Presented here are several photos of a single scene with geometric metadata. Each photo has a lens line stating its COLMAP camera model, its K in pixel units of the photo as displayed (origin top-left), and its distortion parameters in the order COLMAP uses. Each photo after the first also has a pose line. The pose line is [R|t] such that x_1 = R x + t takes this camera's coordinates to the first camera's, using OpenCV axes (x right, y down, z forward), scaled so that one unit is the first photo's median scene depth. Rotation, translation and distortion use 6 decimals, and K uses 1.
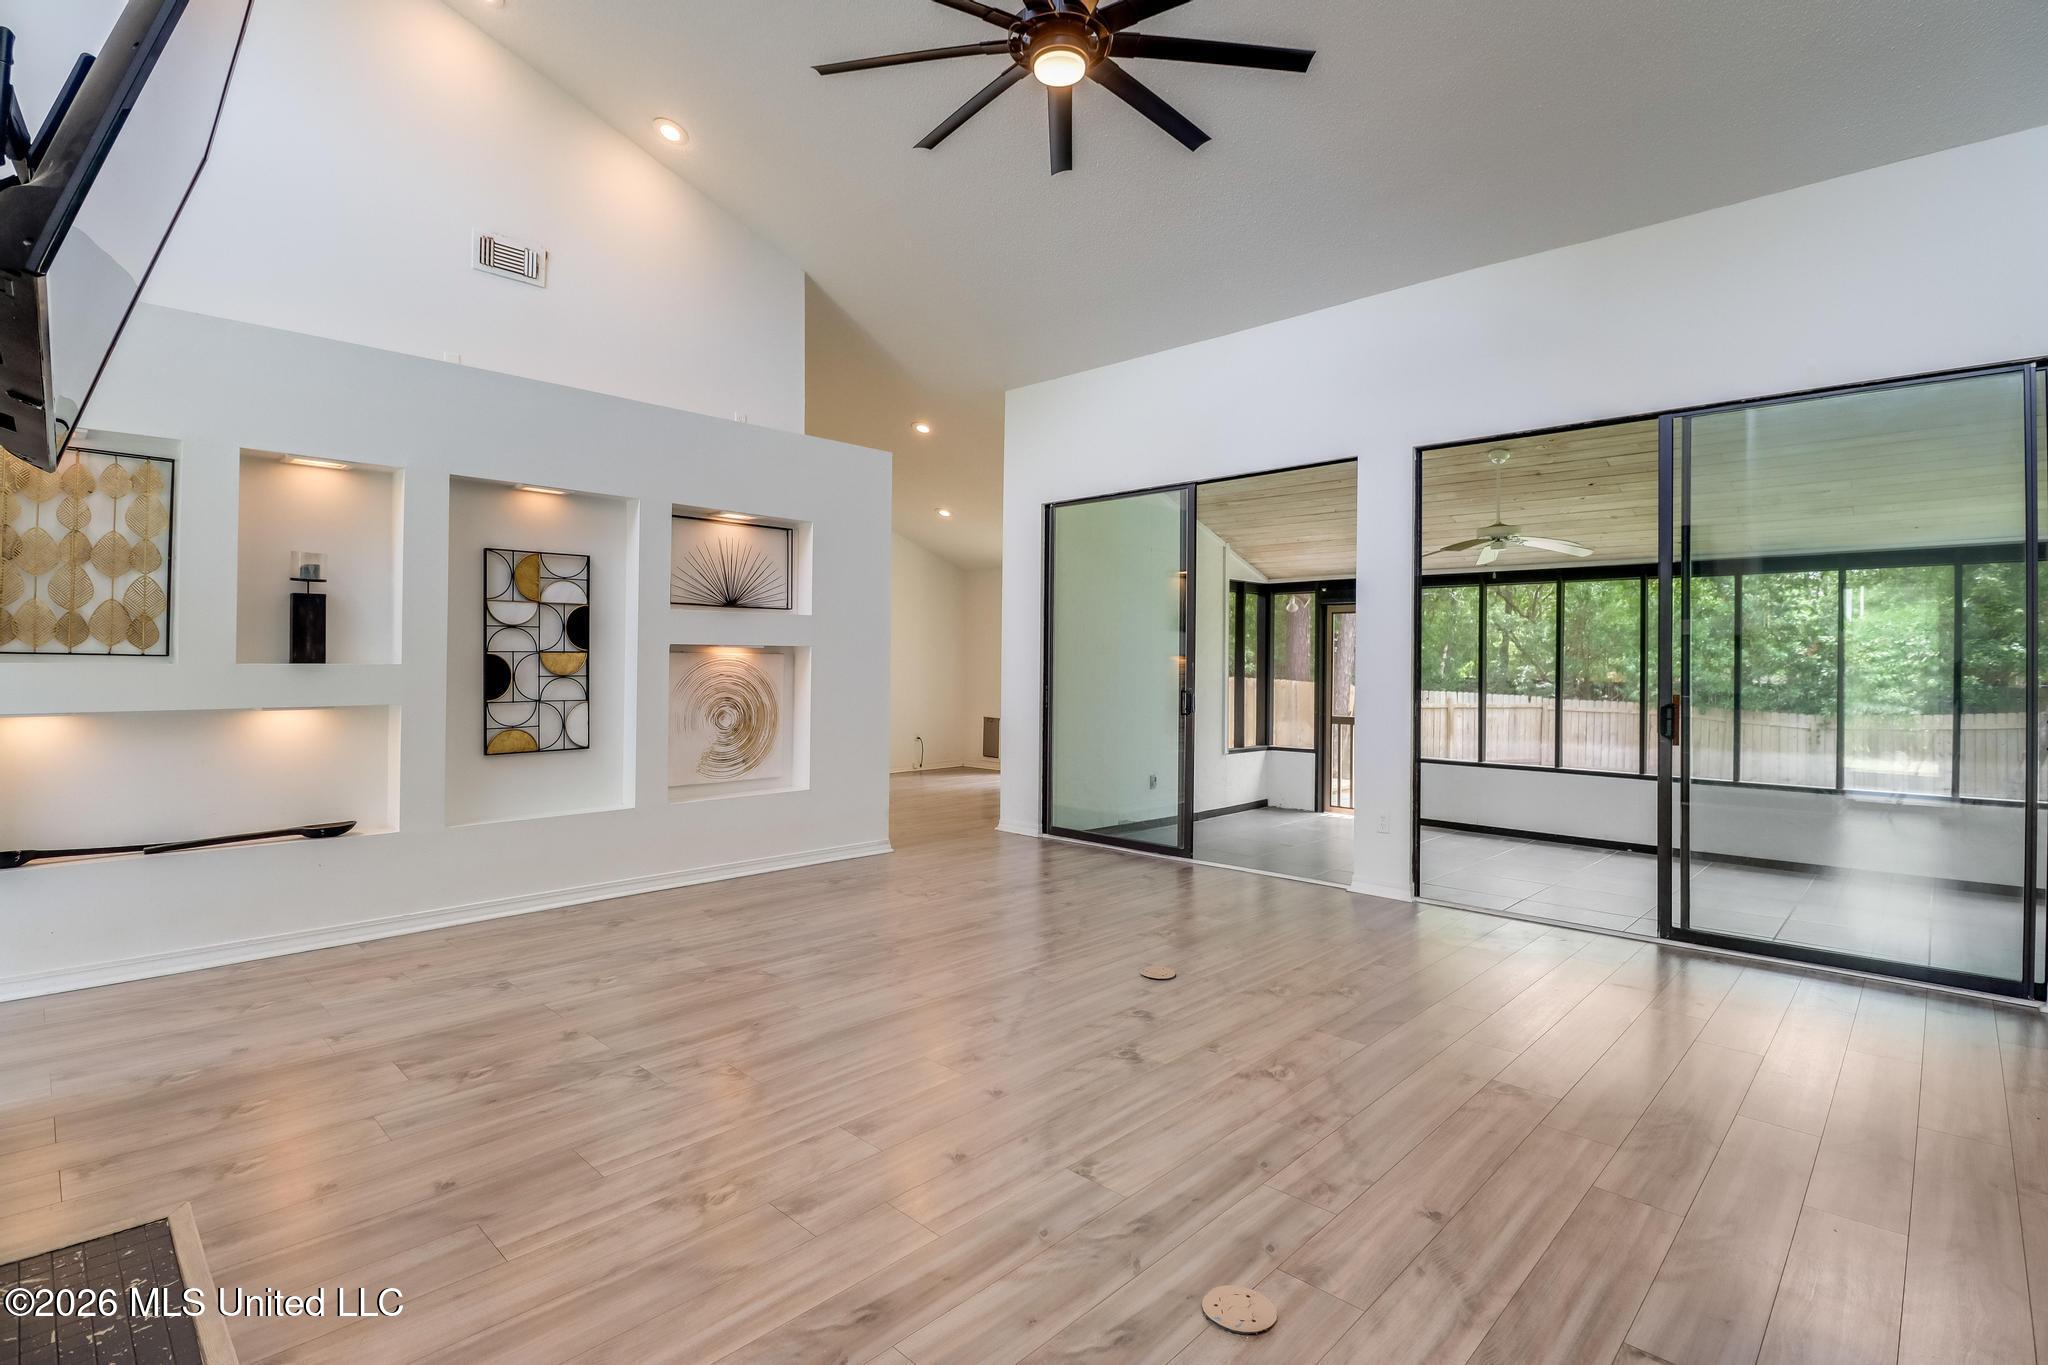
lens RADIAL K [[971.1, 0, 988.3], [0, 971.1, 660.5], [0, 0, 1]] dist [-0.001451, -0.004215]
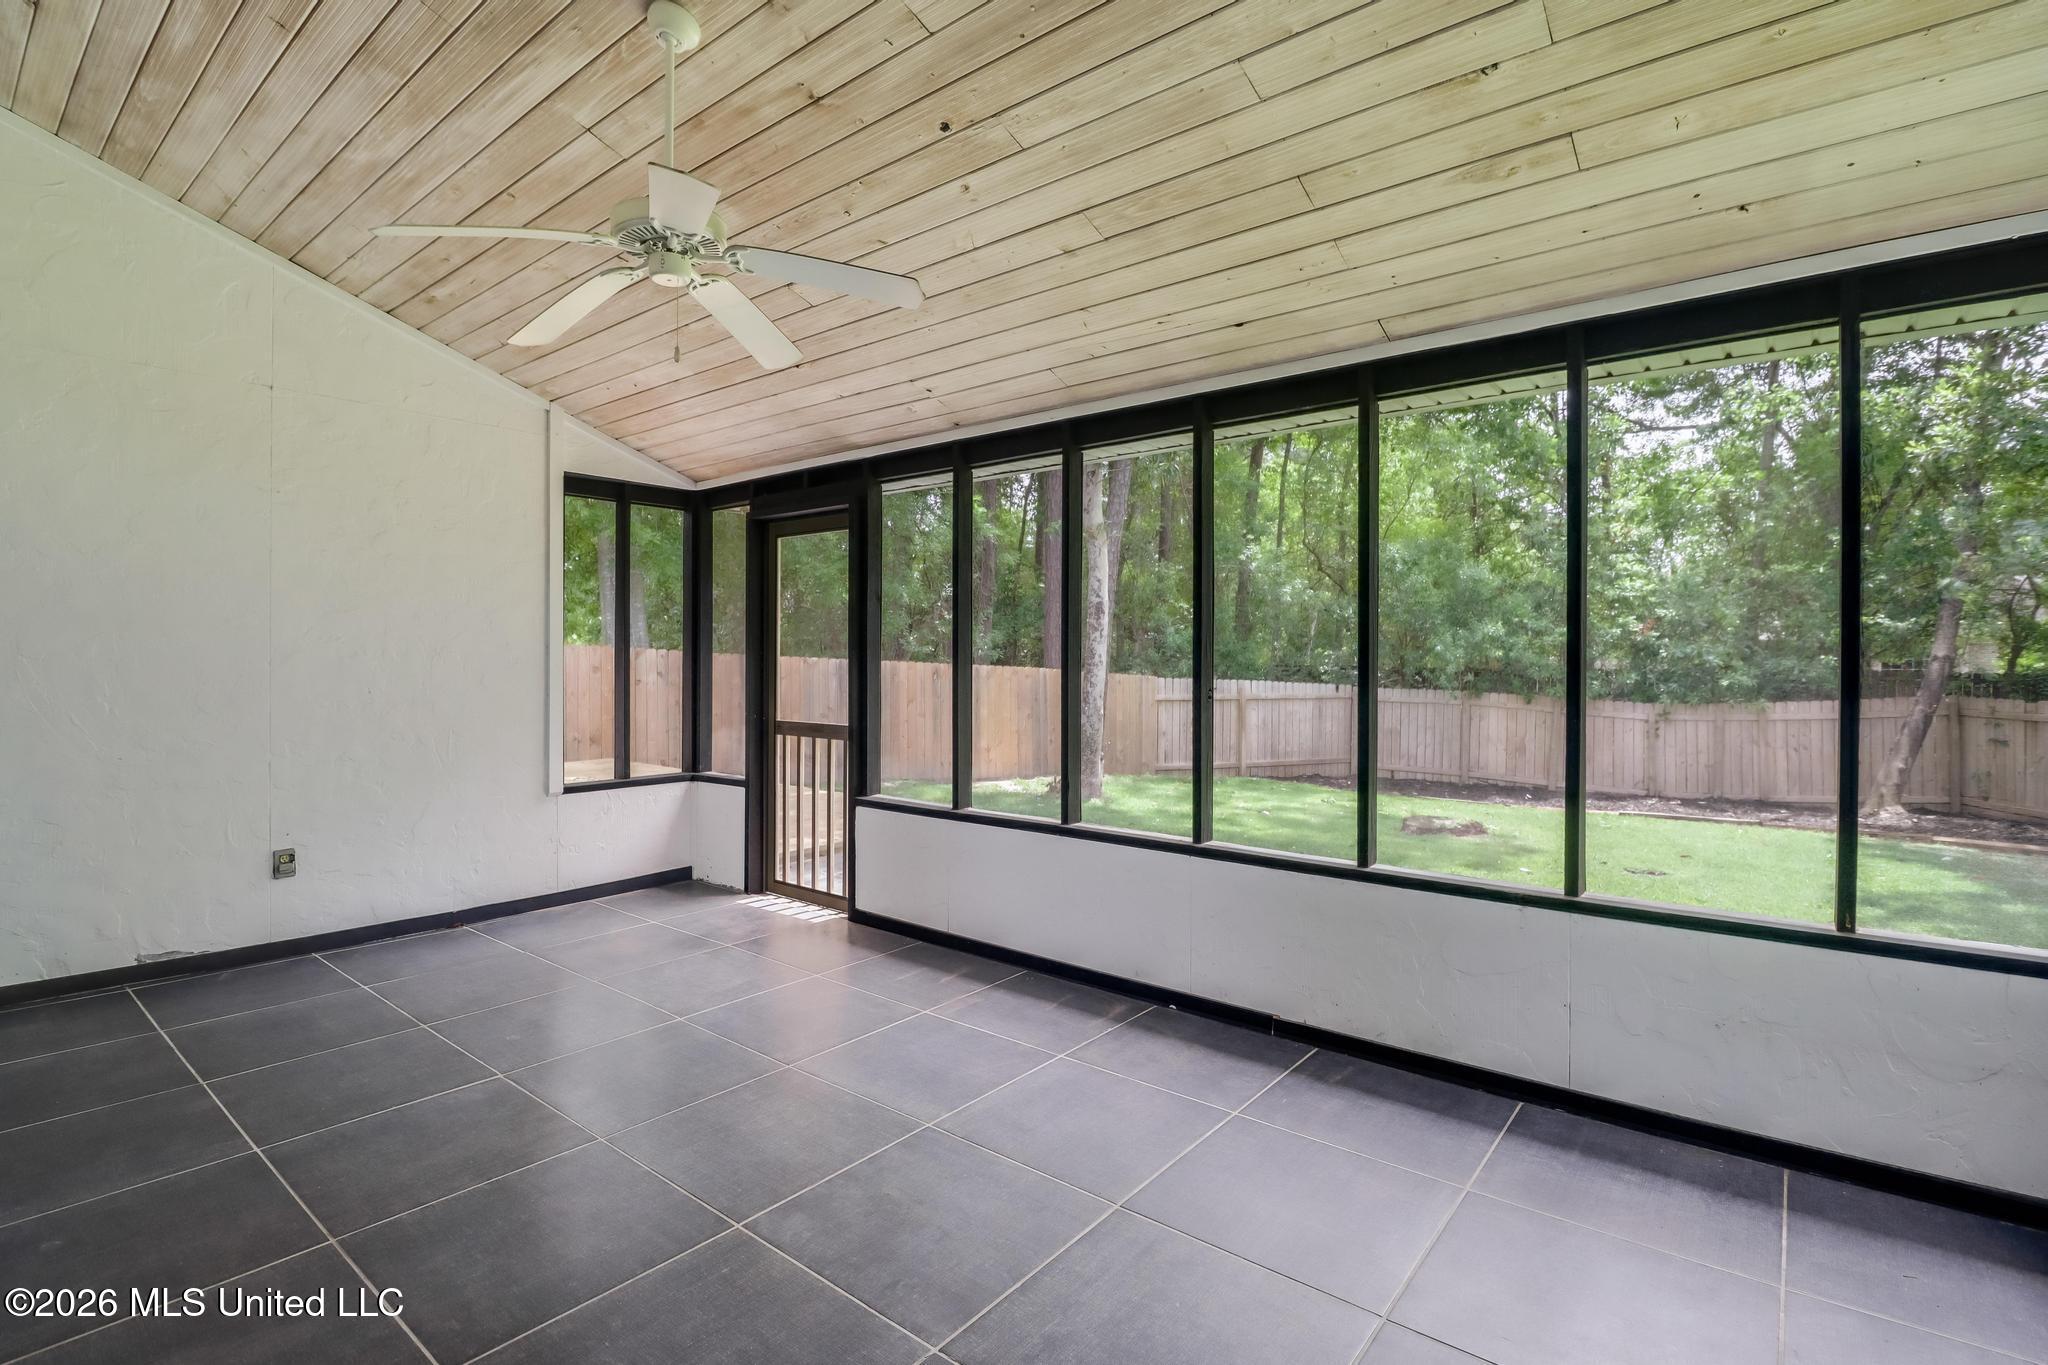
lens RADIAL K [[971.1, 0, 978.2], [0, 971.1, 664.1], [0, 0, 1]] dist [-0.001451, -0.004215]
pose [[0.996778, -0.007114, 0.079891, 1.040014], [0.006302, 0.999926, 0.010416, 0.047493], [-0.079959, -0.009879, 0.996749, 1.059547]]
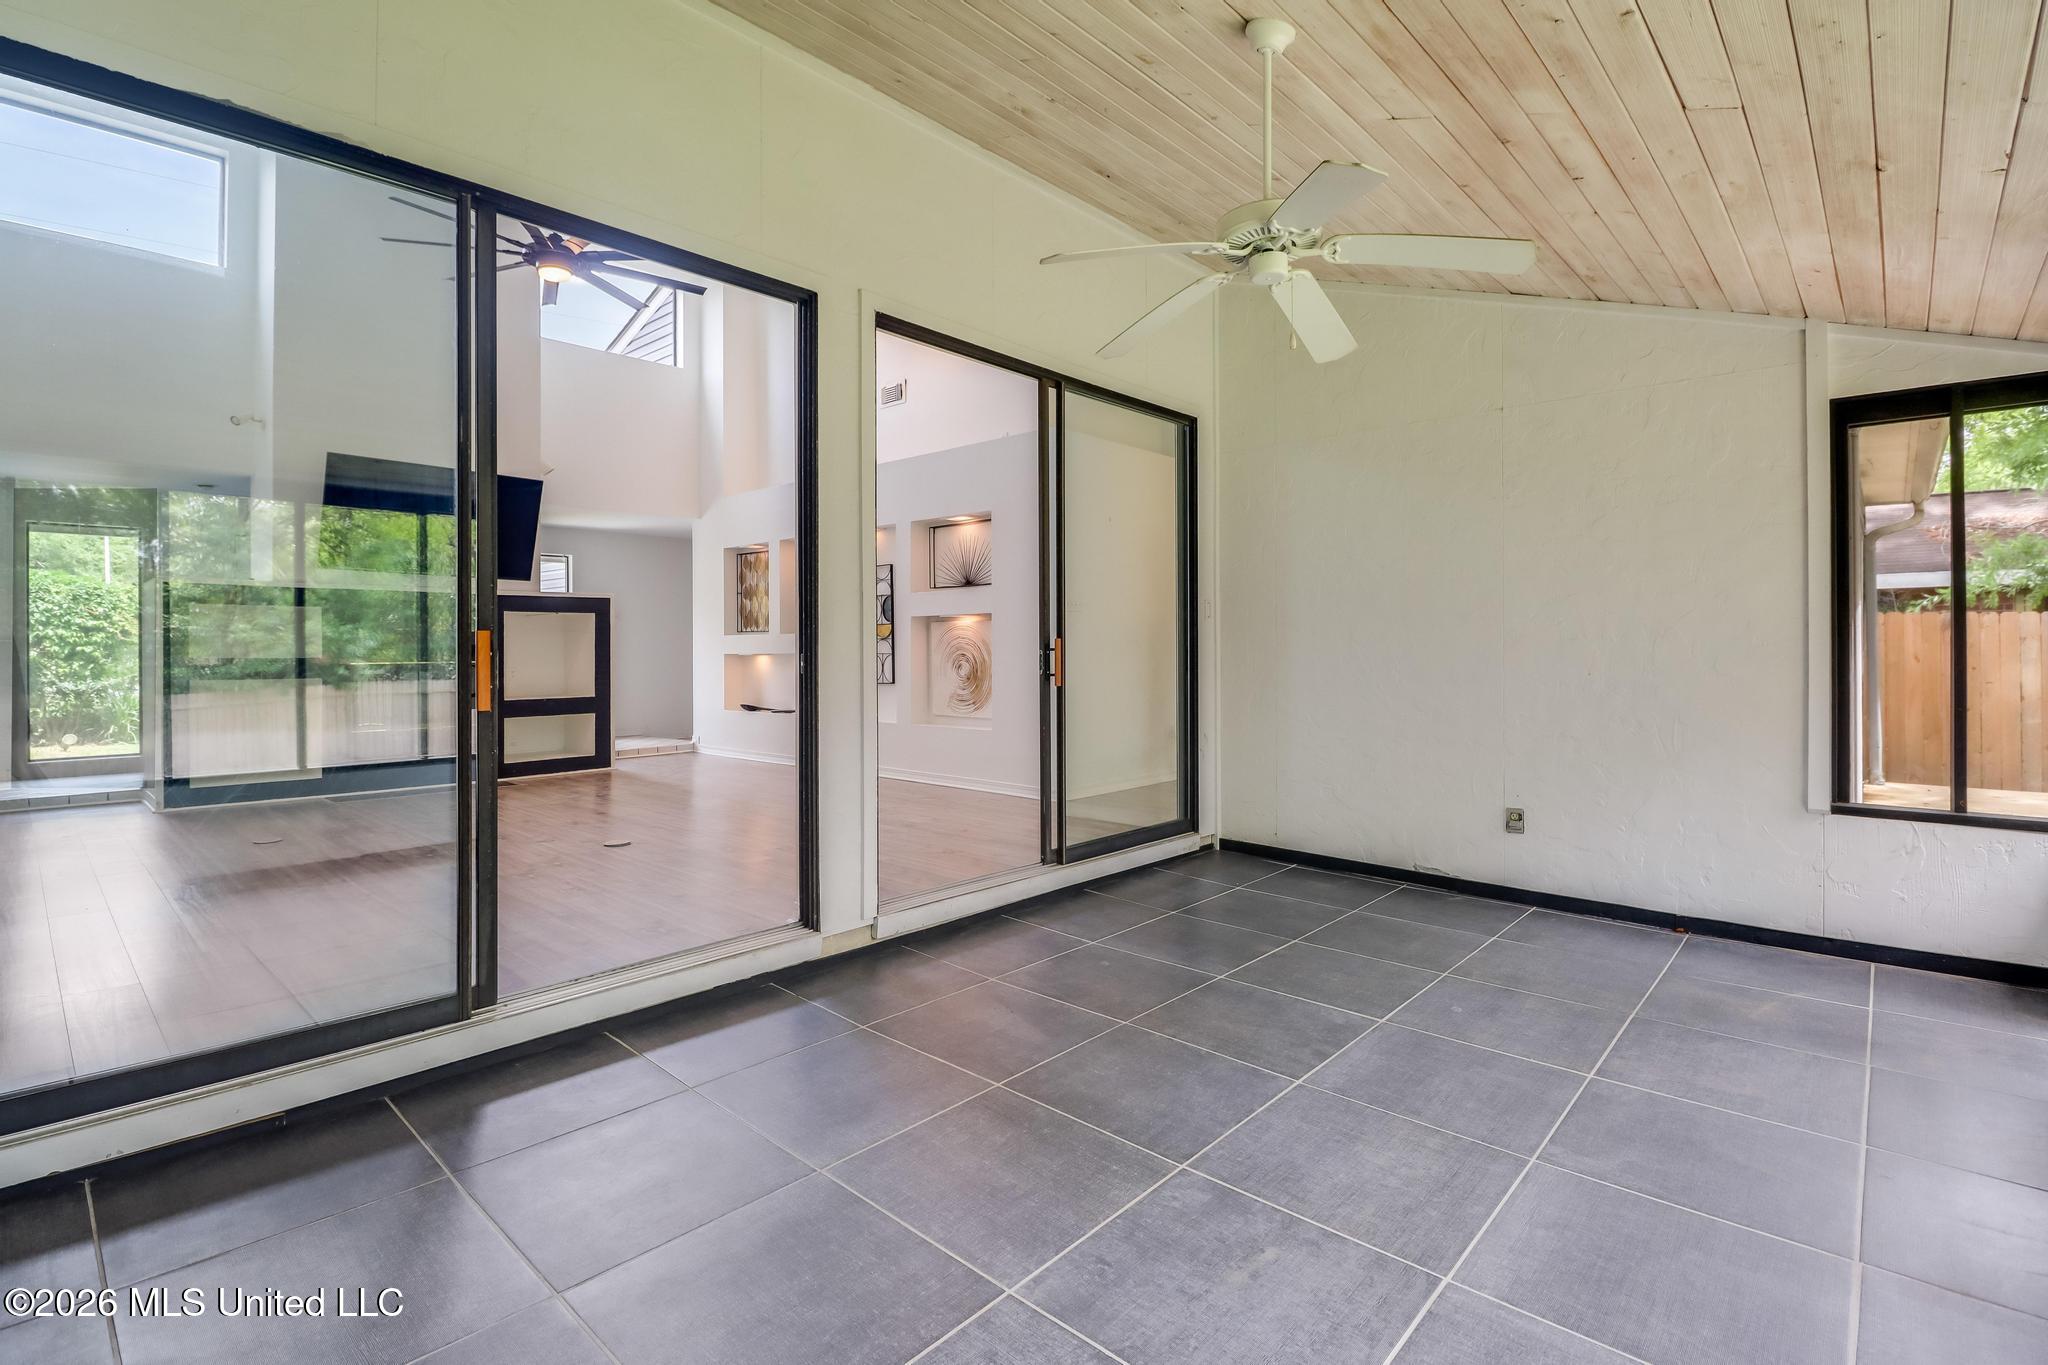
lens RADIAL K [[971.1, 0, 1042.9], [0, 971.1, 644.1], [0, 0, 1]] dist [-0.001451, -0.004215]
pose [[0.040074, -0.013439, -0.999106, 1.560838], [0.006748, 0.999890, -0.013179, 0.062422], [0.999174, -0.006214, 0.040160, 1.533125]]
